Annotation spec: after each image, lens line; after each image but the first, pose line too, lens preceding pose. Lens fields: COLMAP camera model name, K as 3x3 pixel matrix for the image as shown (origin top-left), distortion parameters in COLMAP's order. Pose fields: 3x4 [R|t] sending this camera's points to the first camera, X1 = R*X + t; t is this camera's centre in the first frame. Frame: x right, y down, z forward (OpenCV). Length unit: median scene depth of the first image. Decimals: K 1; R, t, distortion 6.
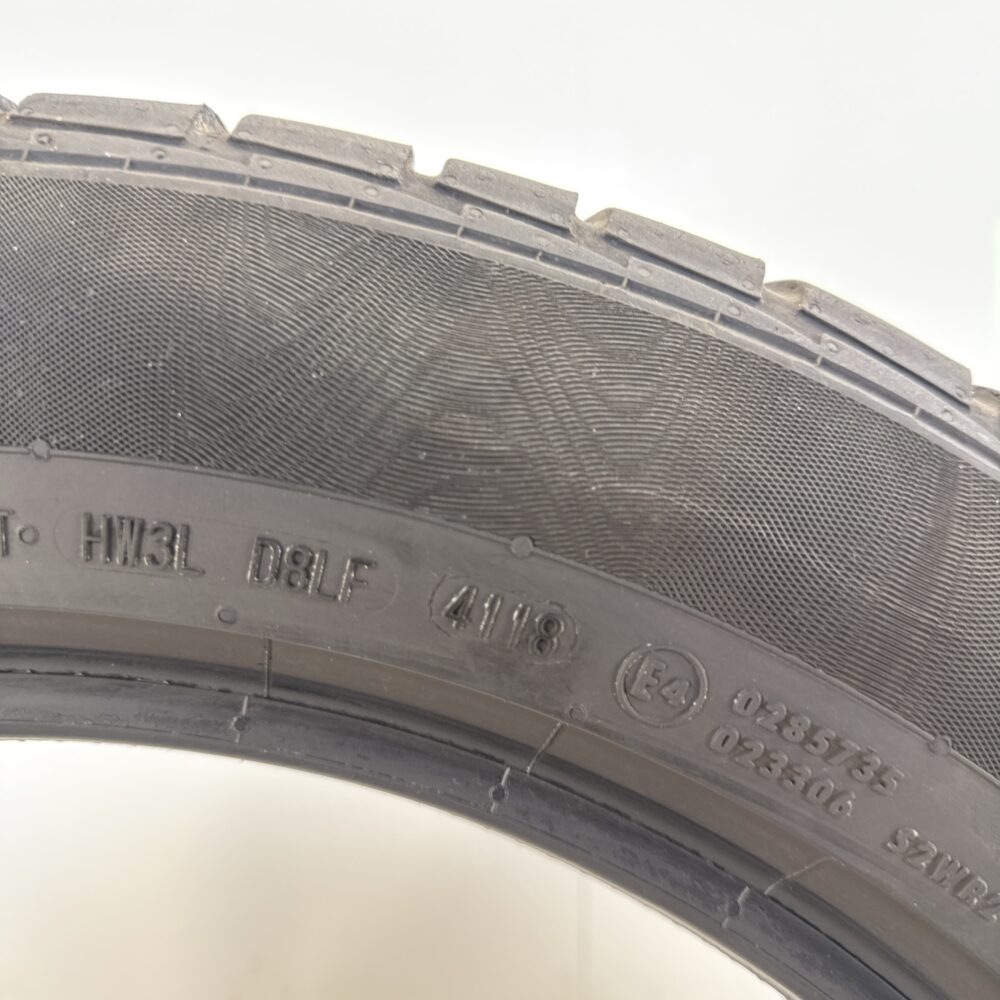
lens RADIAL K [[891.0, 0, 500.0], [0, 891.0, 500.0], [0, 0, 1]] dist [0.119441, -0.291606]
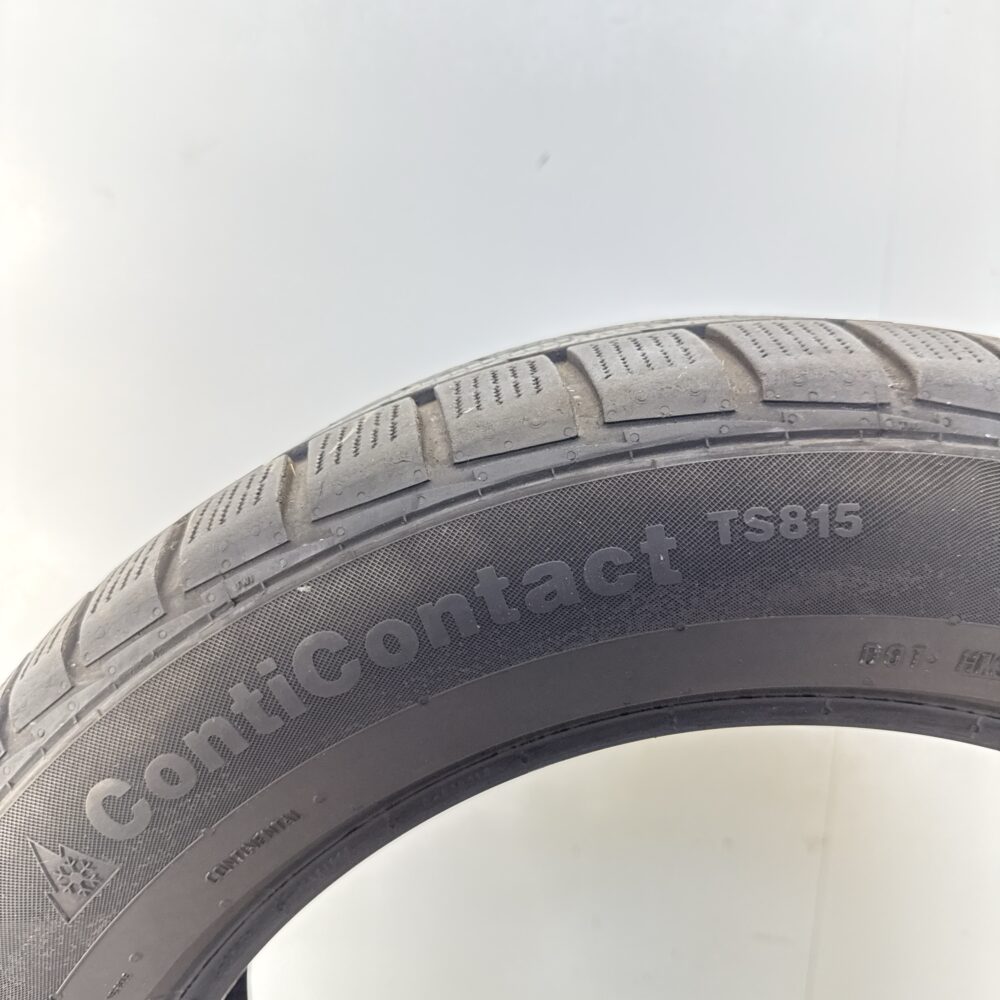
lens RADIAL K [[891.0, 0, 500.0], [0, 891.0, 500.0], [0, 0, 1]] dist [0.119441, -0.291606]
pose [[0.992785, 0.057186, -0.105396, -1.178584], [-0.026936, 0.962847, 0.268702, -0.712133], [0.116847, -0.263925, 0.957440, -0.733155]]
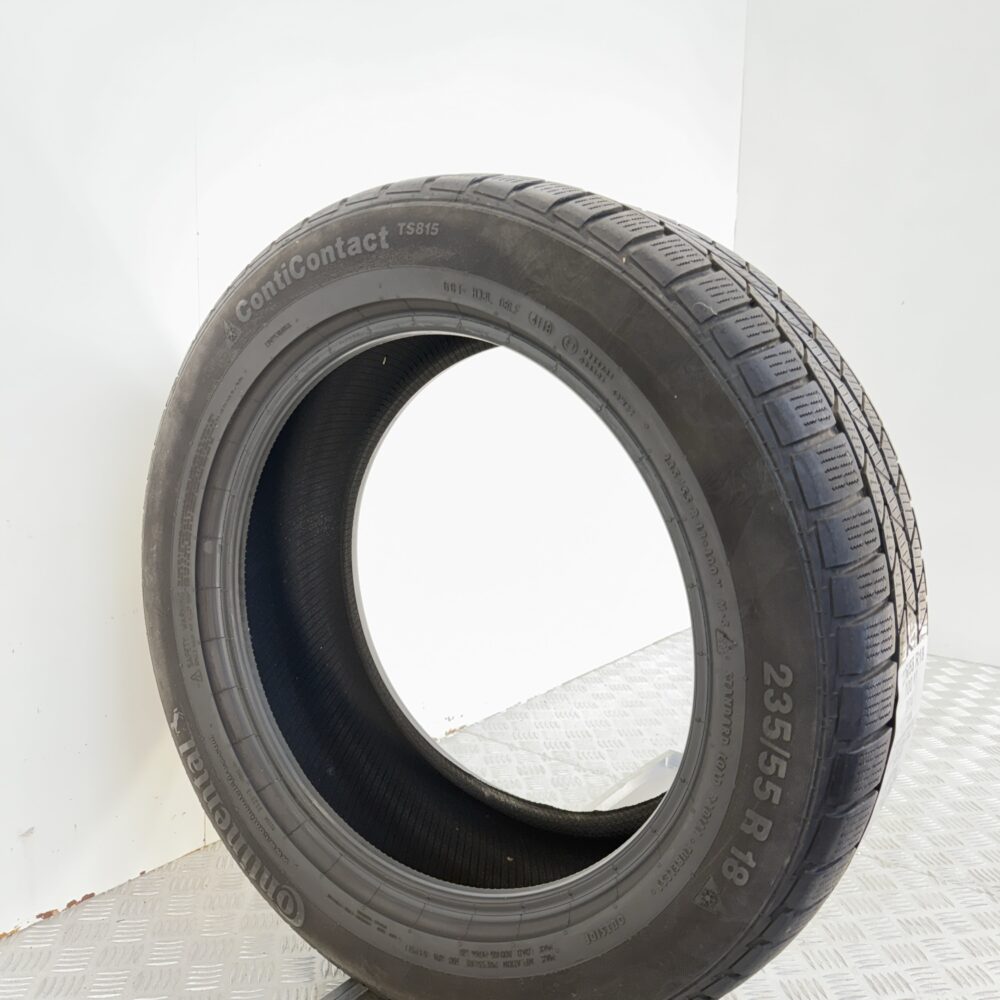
lens RADIAL K [[927.9, 0, 498.7], [0, 927.9, 483.5], [0, 0, 1]] dist [0.138806, -0.328652]
pose [[0.759351, 0.260425, -0.596293, 2.822100], [-0.090362, 0.949739, 0.299717, -0.482483], [0.644376, -0.173708, 0.744718, -2.747740]]
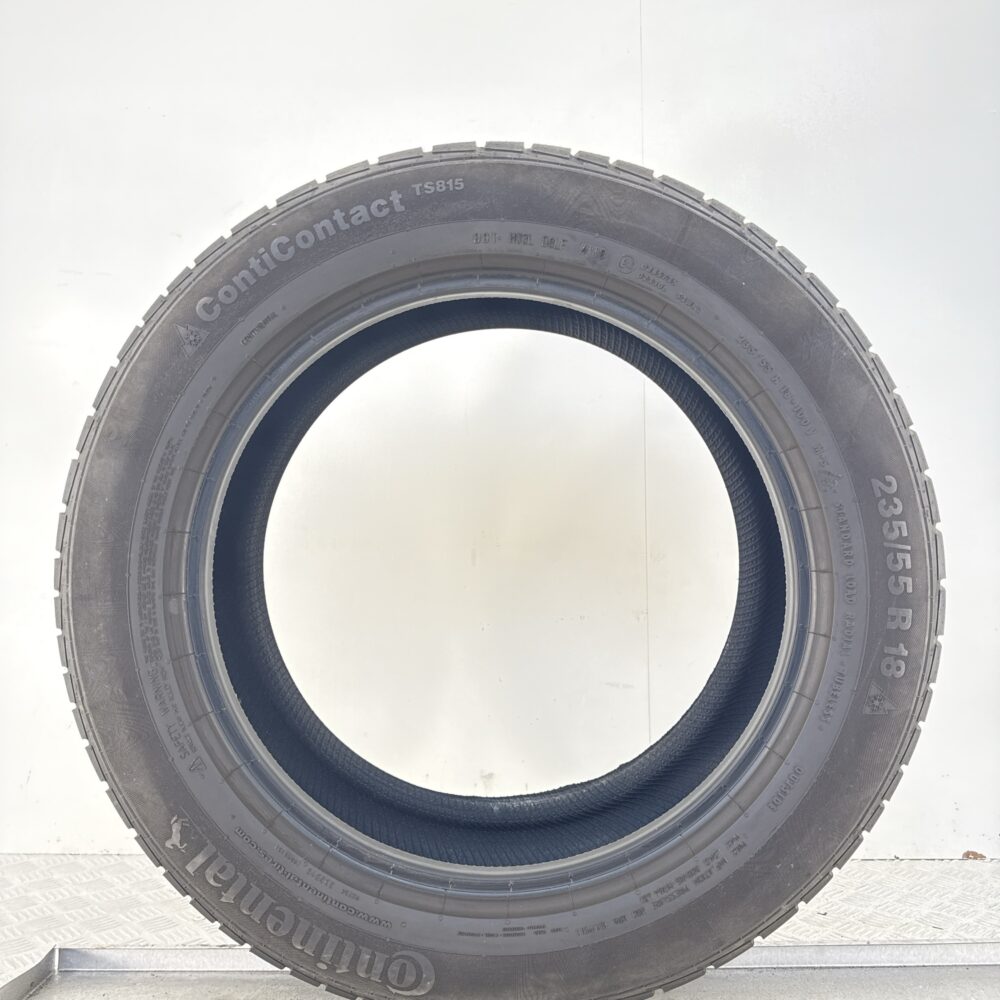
lens RADIAL K [[891.0, 0, 500.0], [0, 891.0, 500.0], [0, 0, 1]] dist [0.119441, -0.291606]
pose [[0.991409, -0.015741, -0.129848, 0.112392], [0.030191, 0.993464, 0.110076, 0.921328], [0.127267, -0.113051, 0.985405, -4.032746]]
